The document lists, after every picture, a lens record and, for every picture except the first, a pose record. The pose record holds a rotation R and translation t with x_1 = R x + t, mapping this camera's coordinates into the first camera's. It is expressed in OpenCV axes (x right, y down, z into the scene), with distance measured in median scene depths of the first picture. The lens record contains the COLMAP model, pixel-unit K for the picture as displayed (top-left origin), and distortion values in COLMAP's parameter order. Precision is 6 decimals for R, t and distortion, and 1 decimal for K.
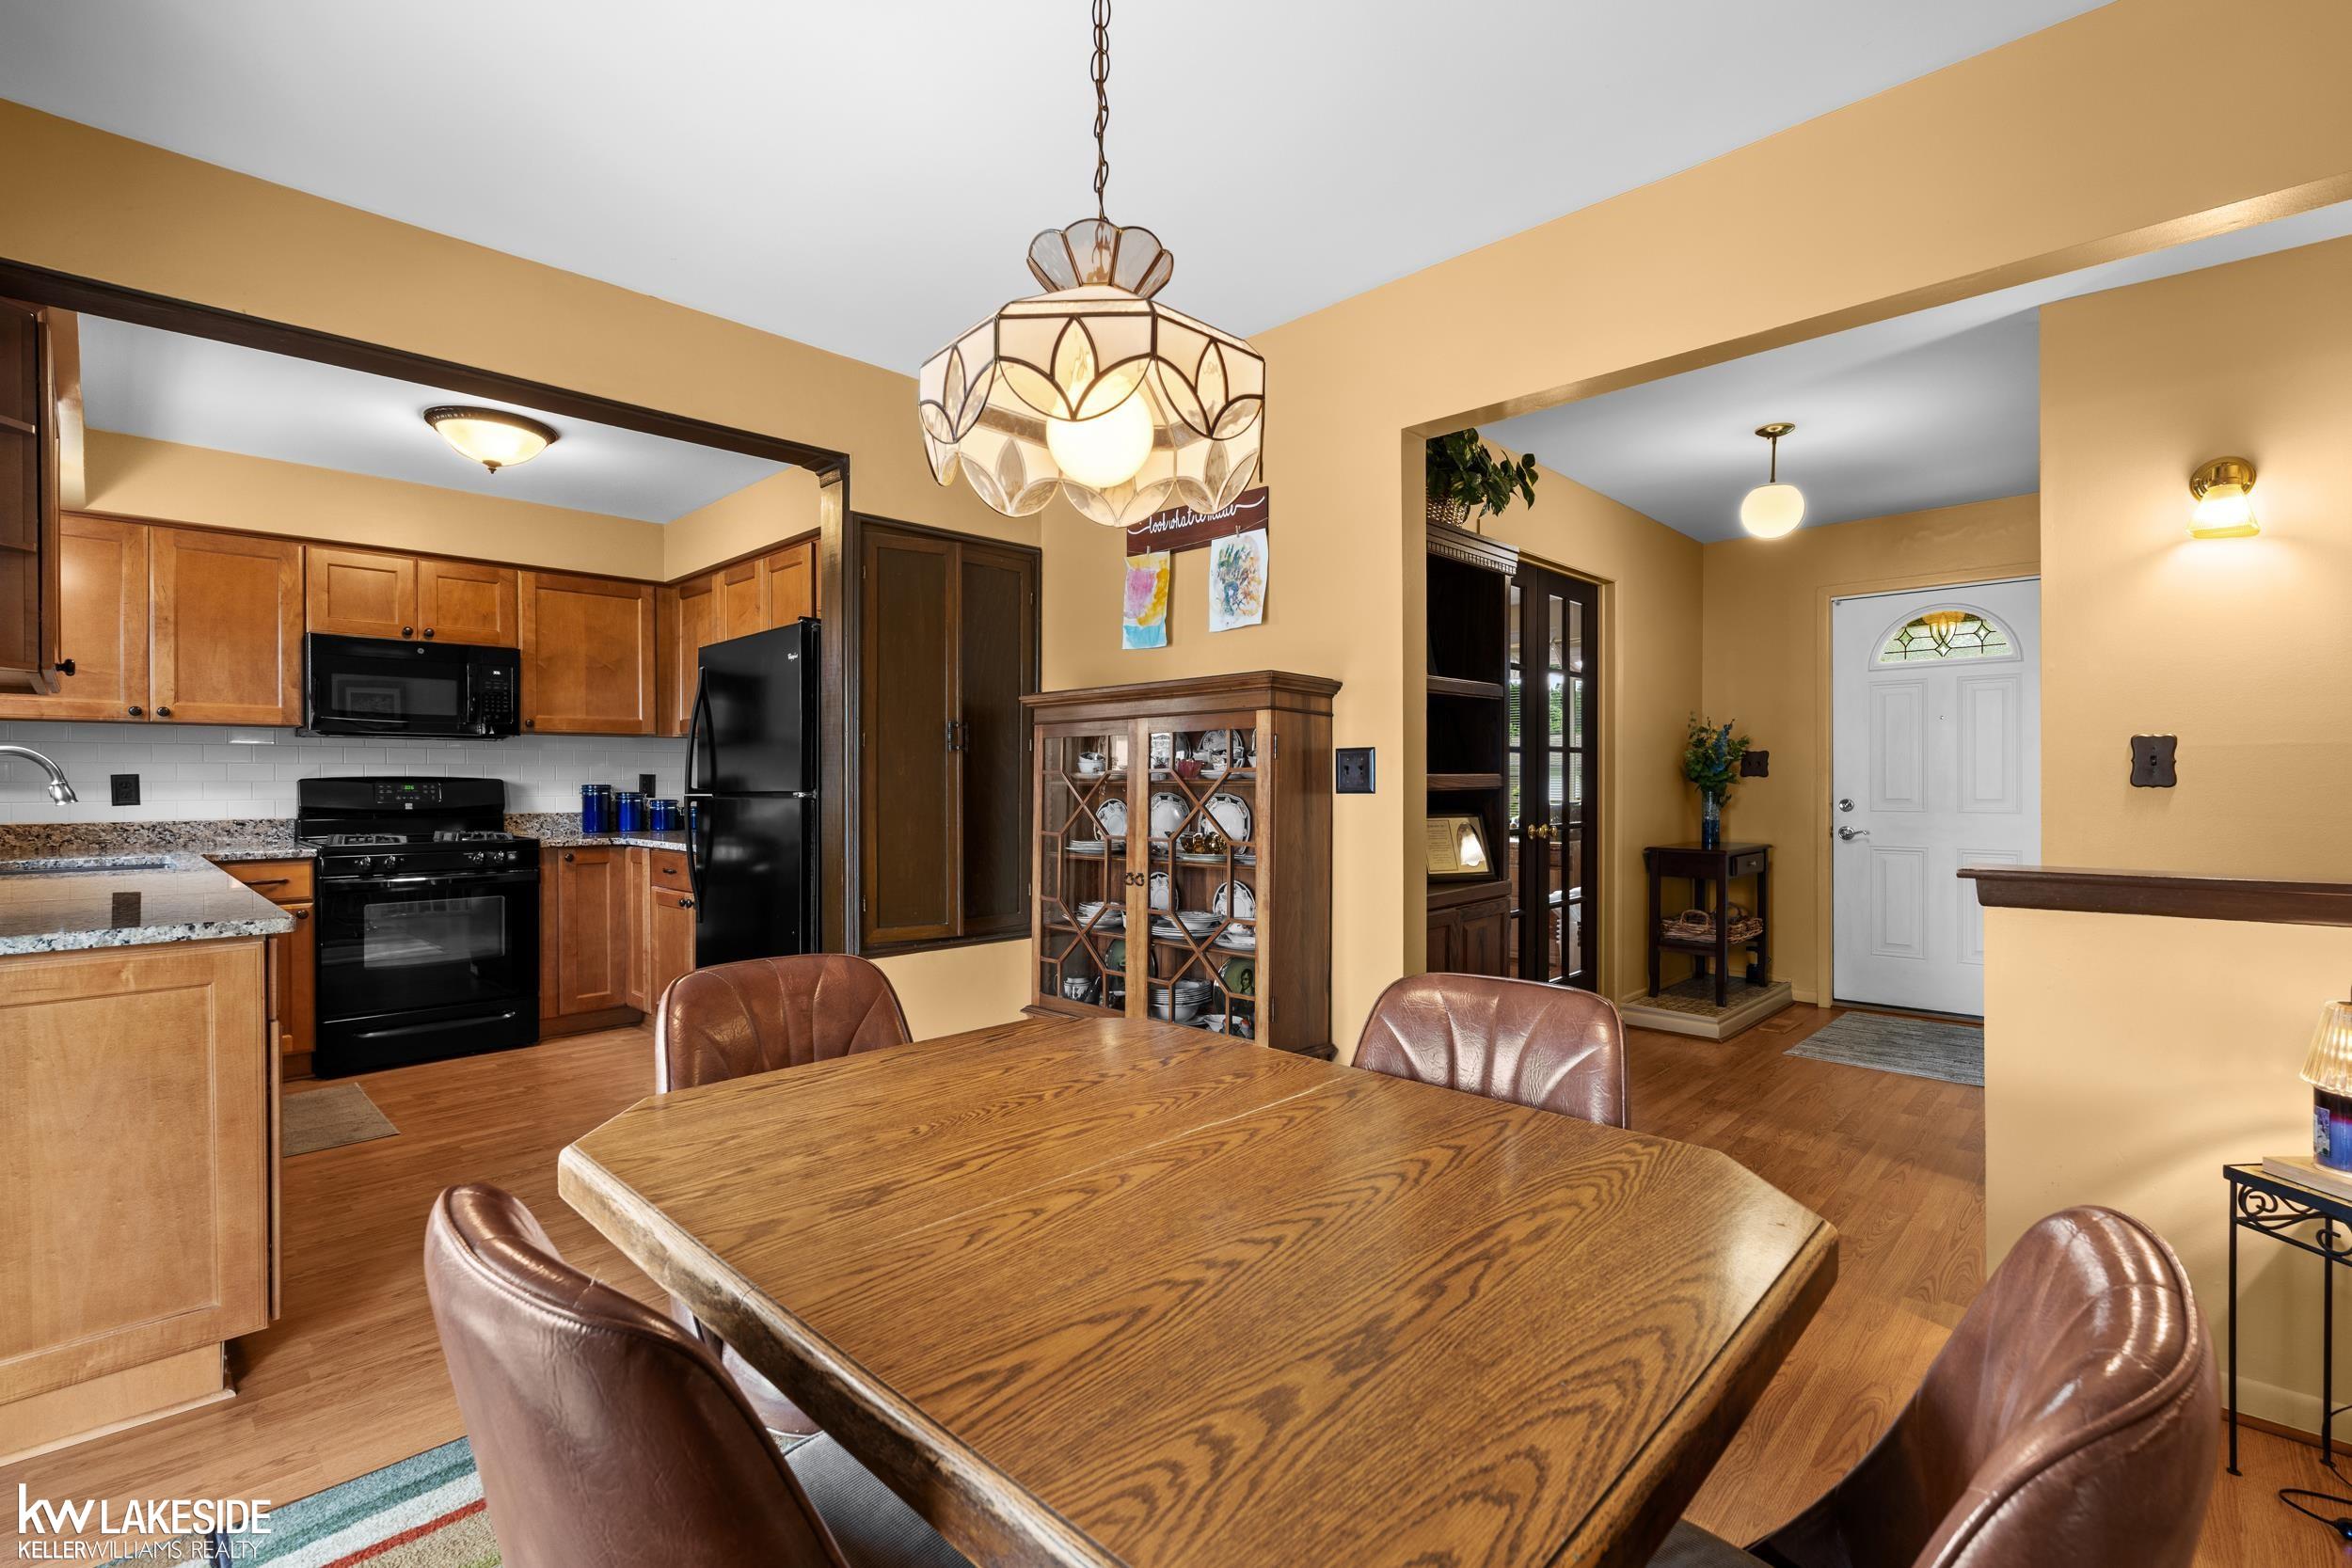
lens RADIAL K [[1046.8, 0, 1186.7], [0, 1046.8, 781.1], [0, 0, 1]] dist [-0.002380, -0.000306]
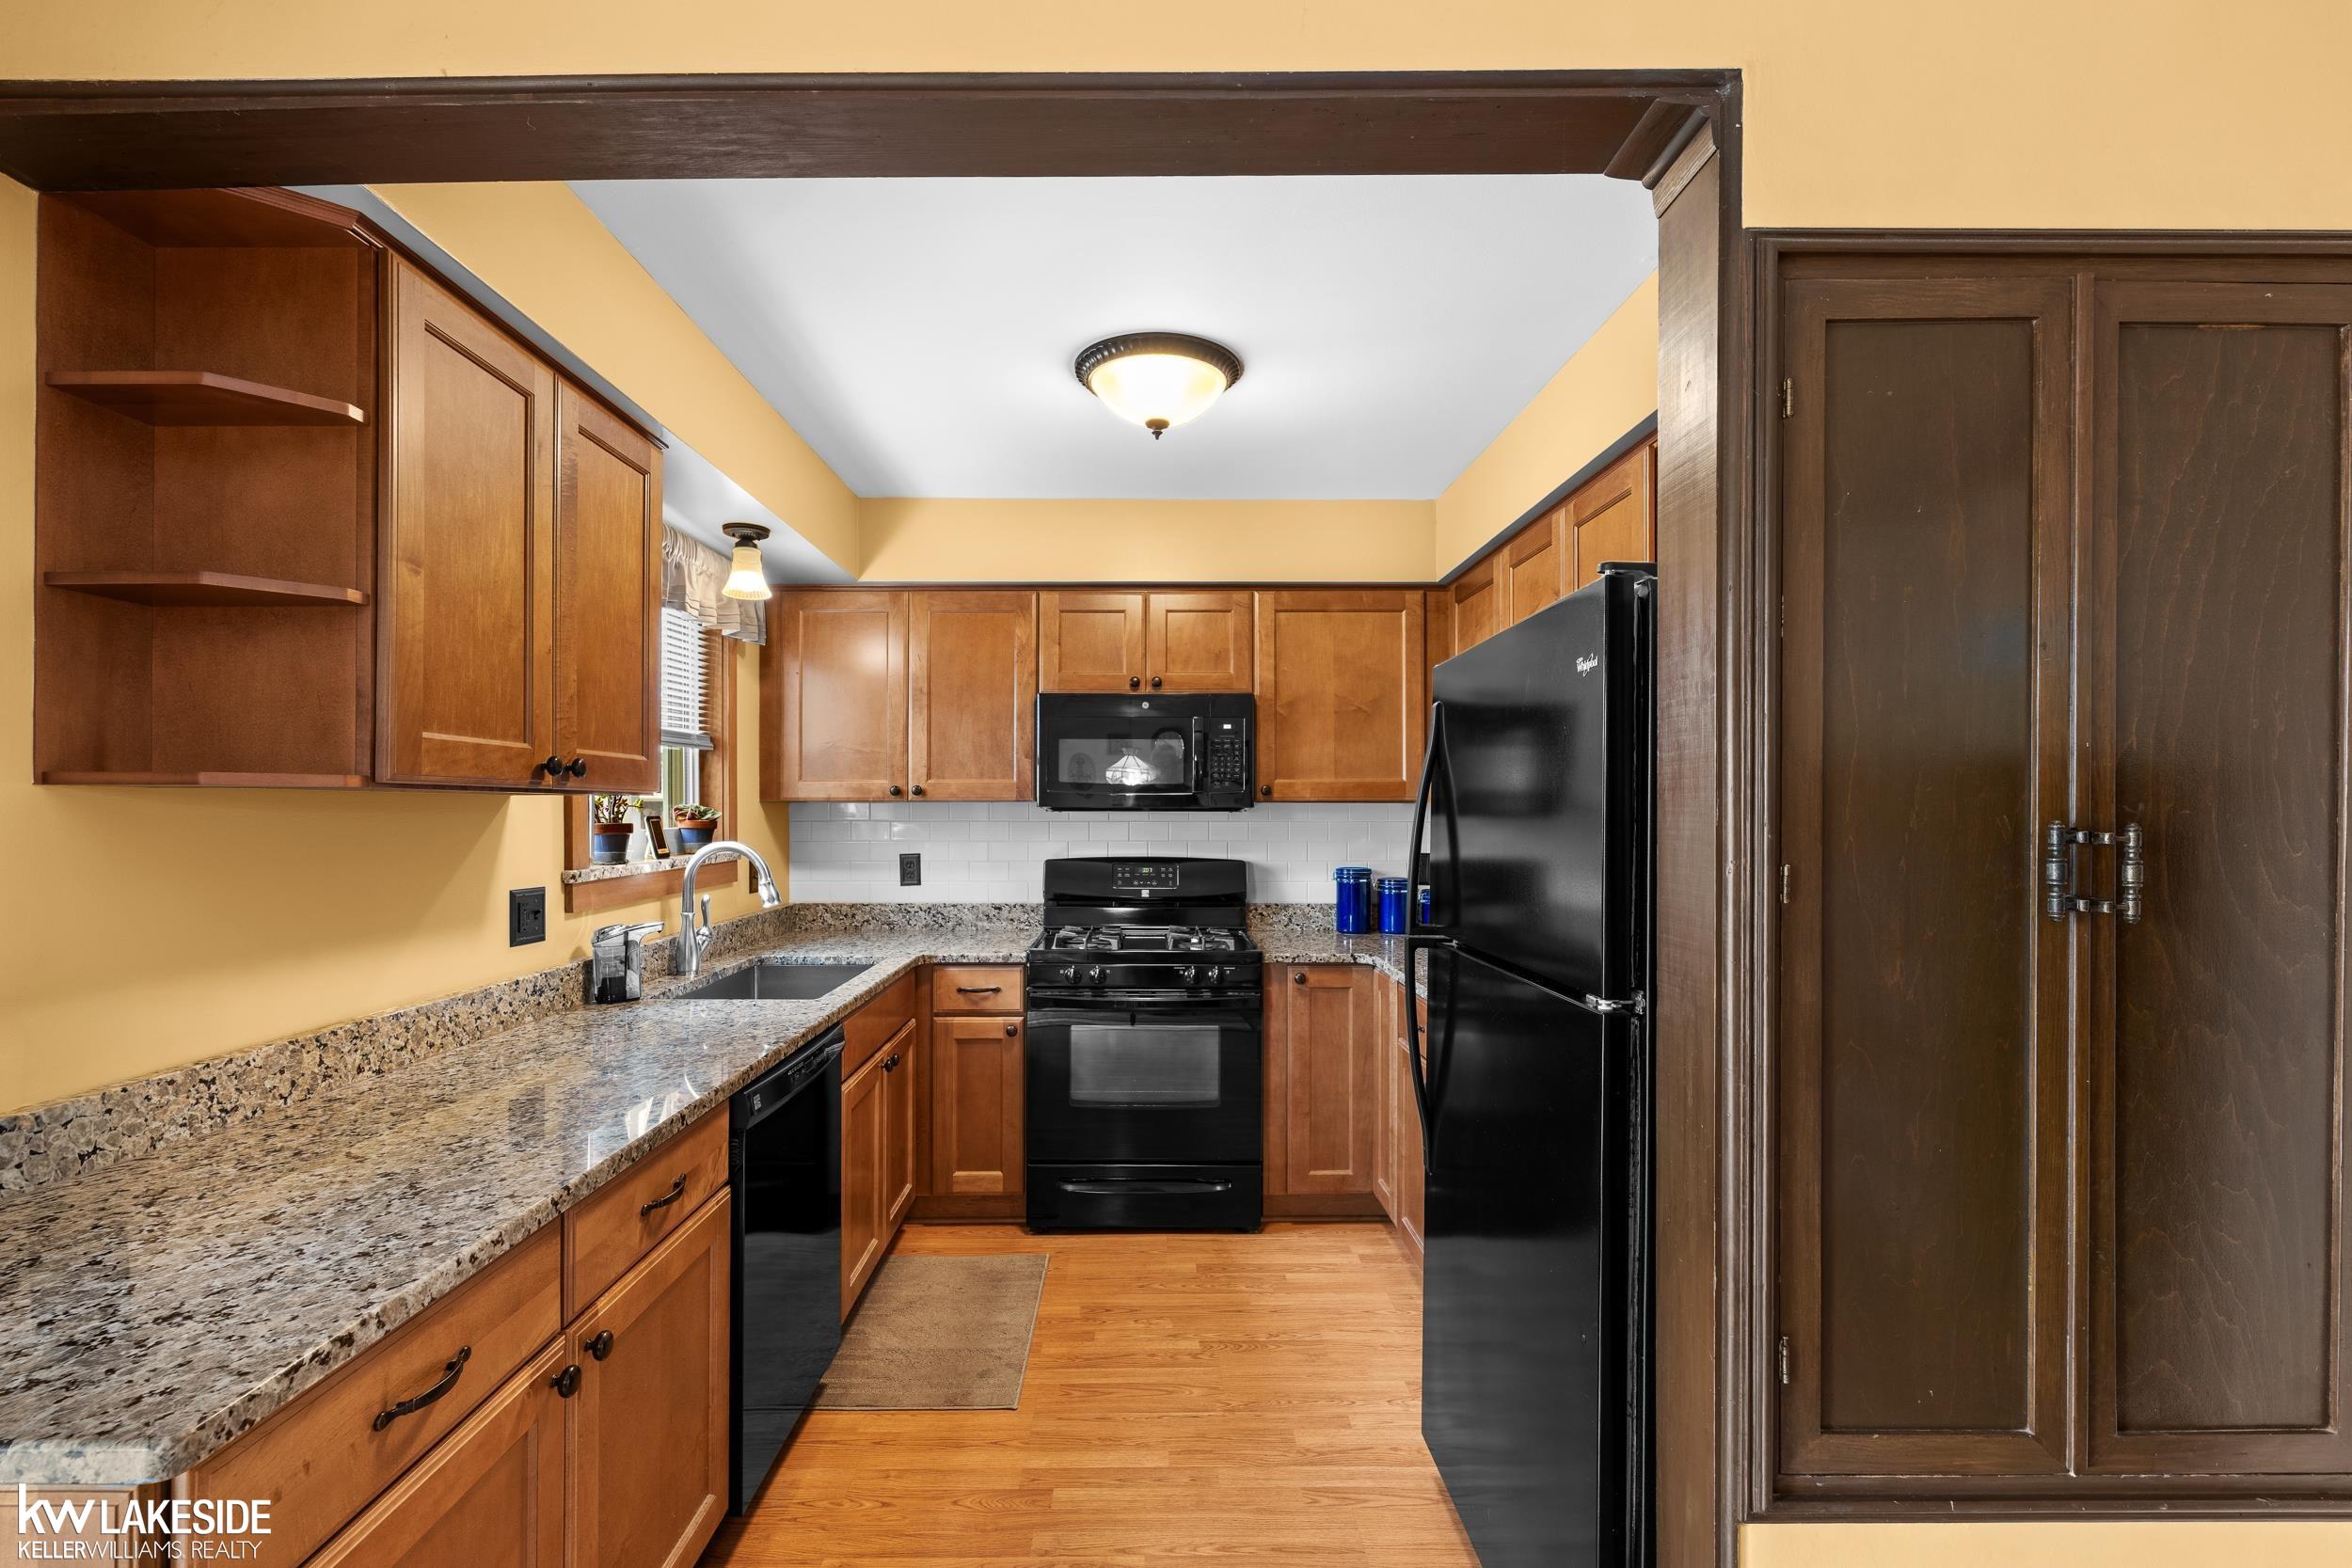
lens RADIAL K [[1046.8, 0, 1144.2], [0, 1046.8, 803.1], [0, 0, 1]] dist [-0.002380, -0.000306]
pose [[0.689114, 0.001670, -0.724651, -0.139619], [-0.005377, 0.999982, -0.002810, -0.044175], [0.724633, 0.005833, 0.689110, 0.416936]]
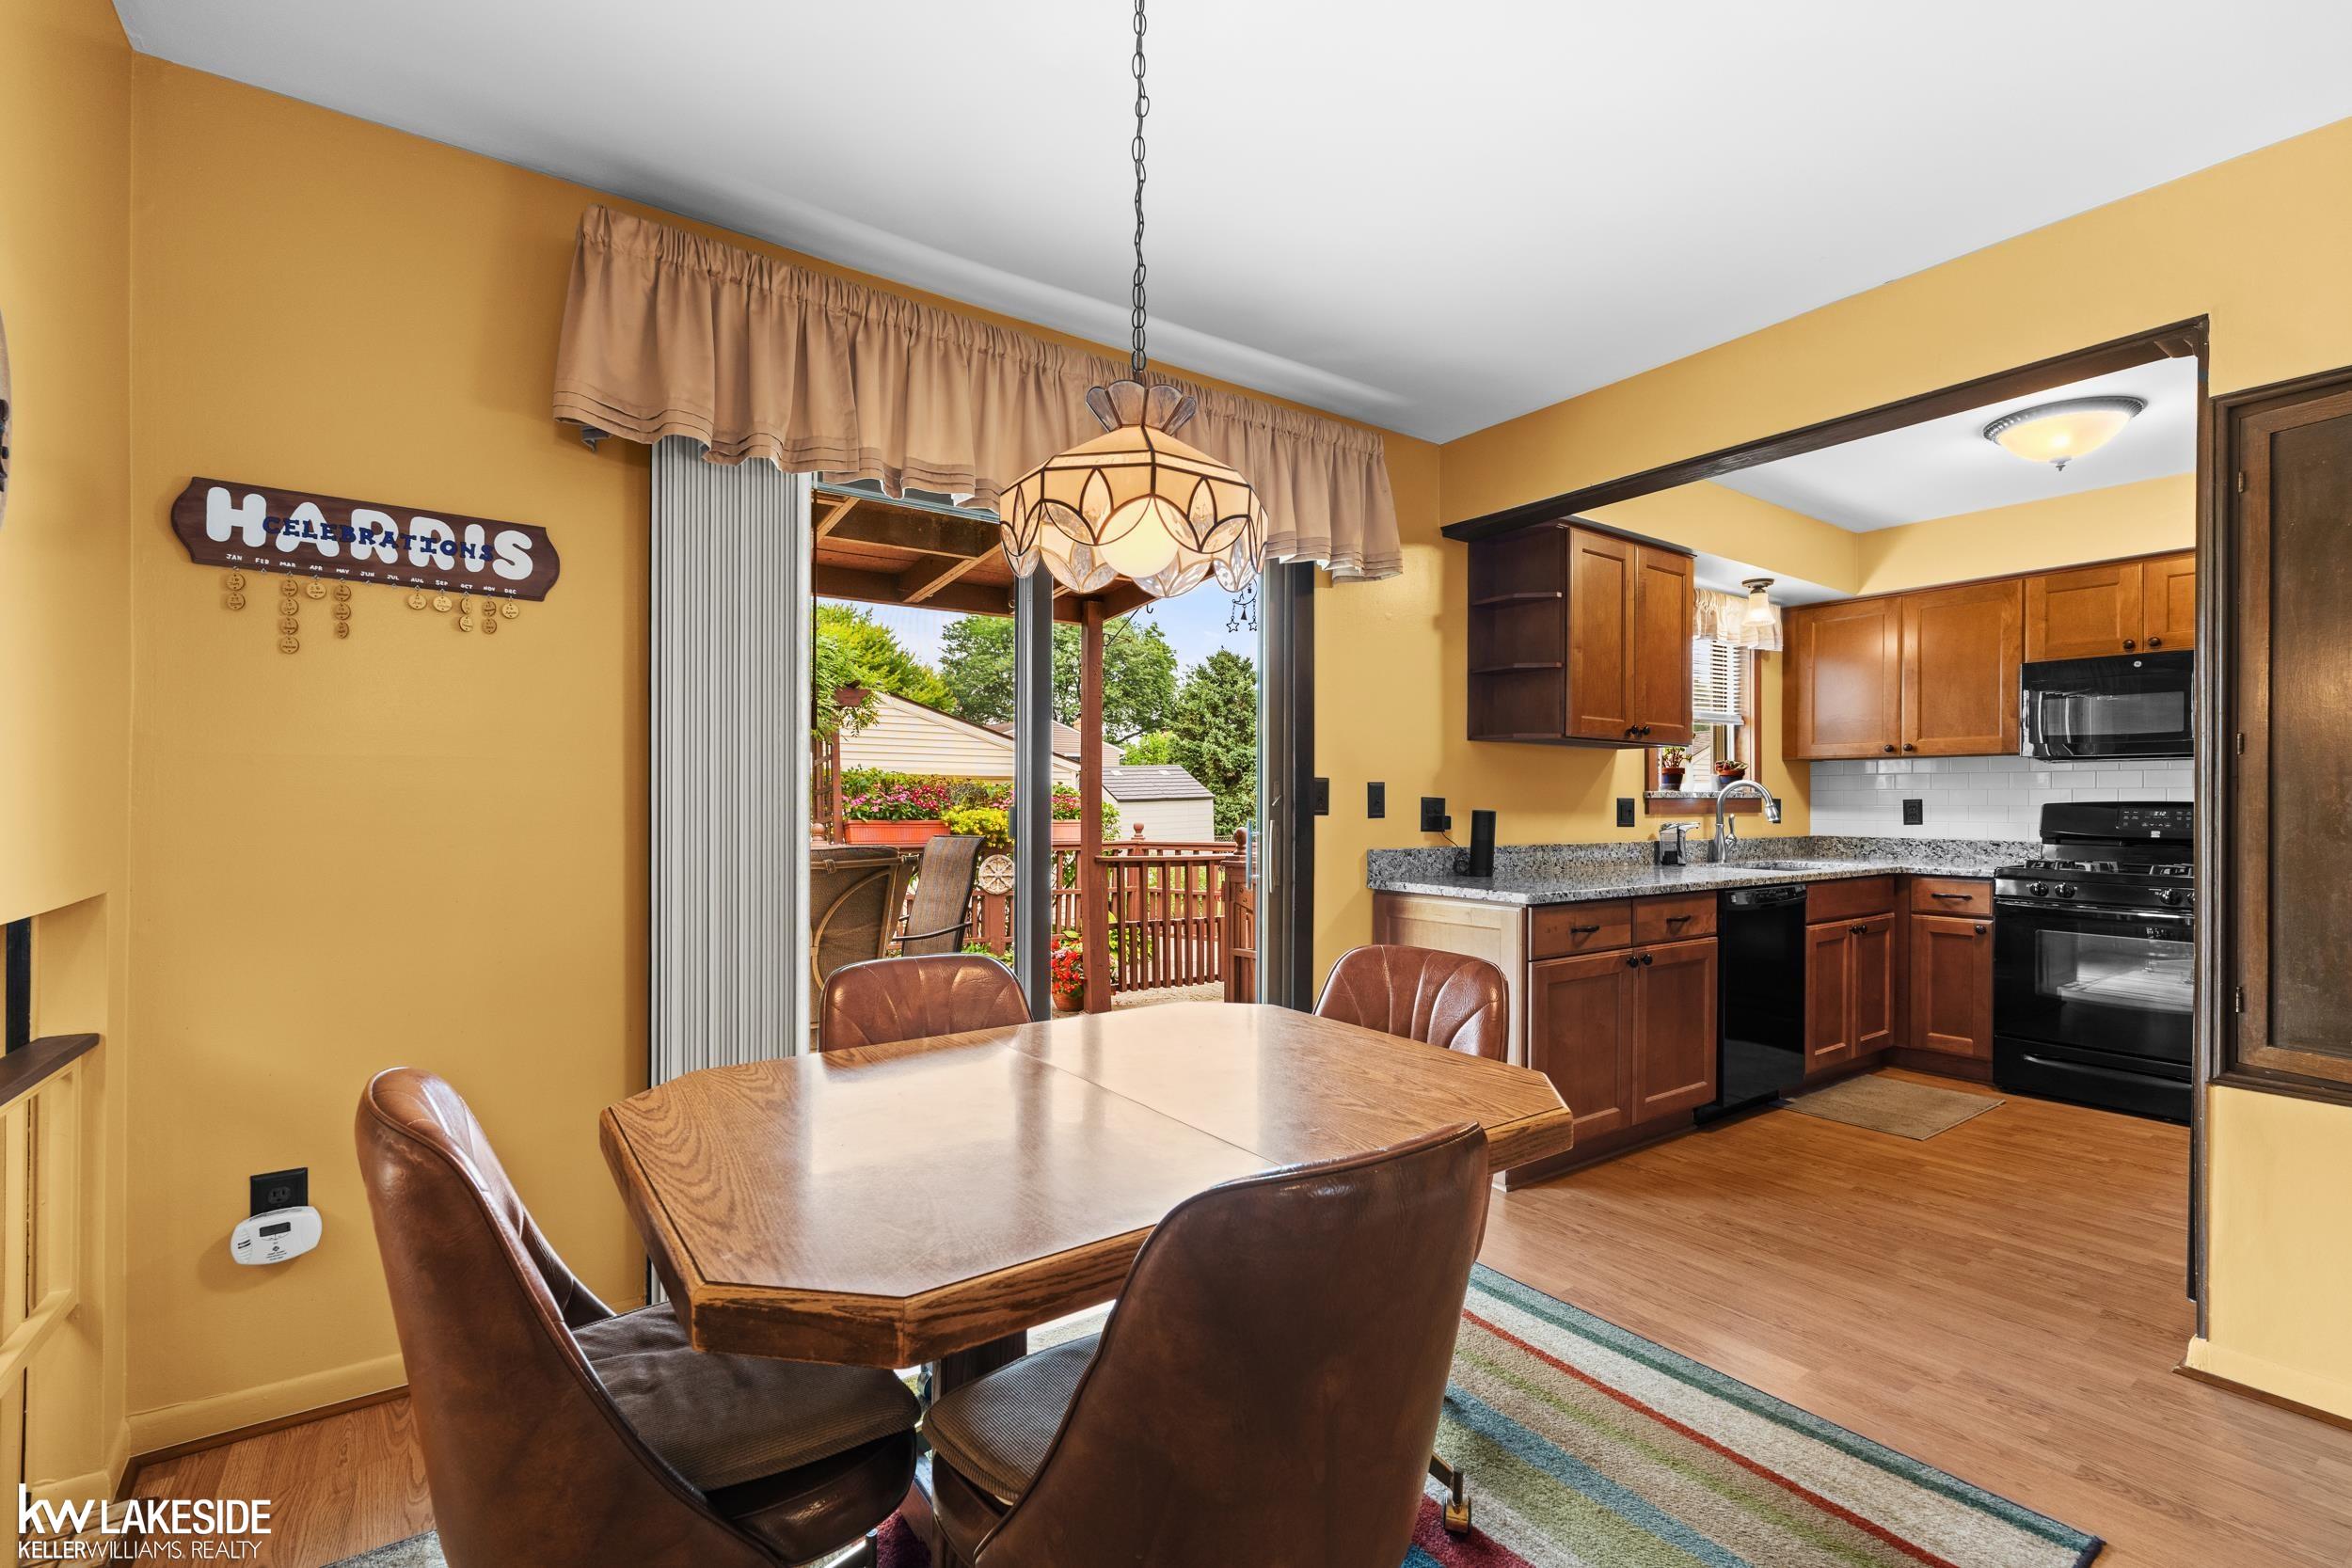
lens RADIAL K [[1046.8, 0, 1181.7], [0, 1046.8, 803.4], [0, 0, 1]] dist [-0.002380, -0.000306]
pose [[-0.189124, 0.003072, -0.981948, 0.301527], [-0.005730, 0.999975, 0.004232, -0.001770], [0.981936, 0.006427, -0.189102, 0.332115]]
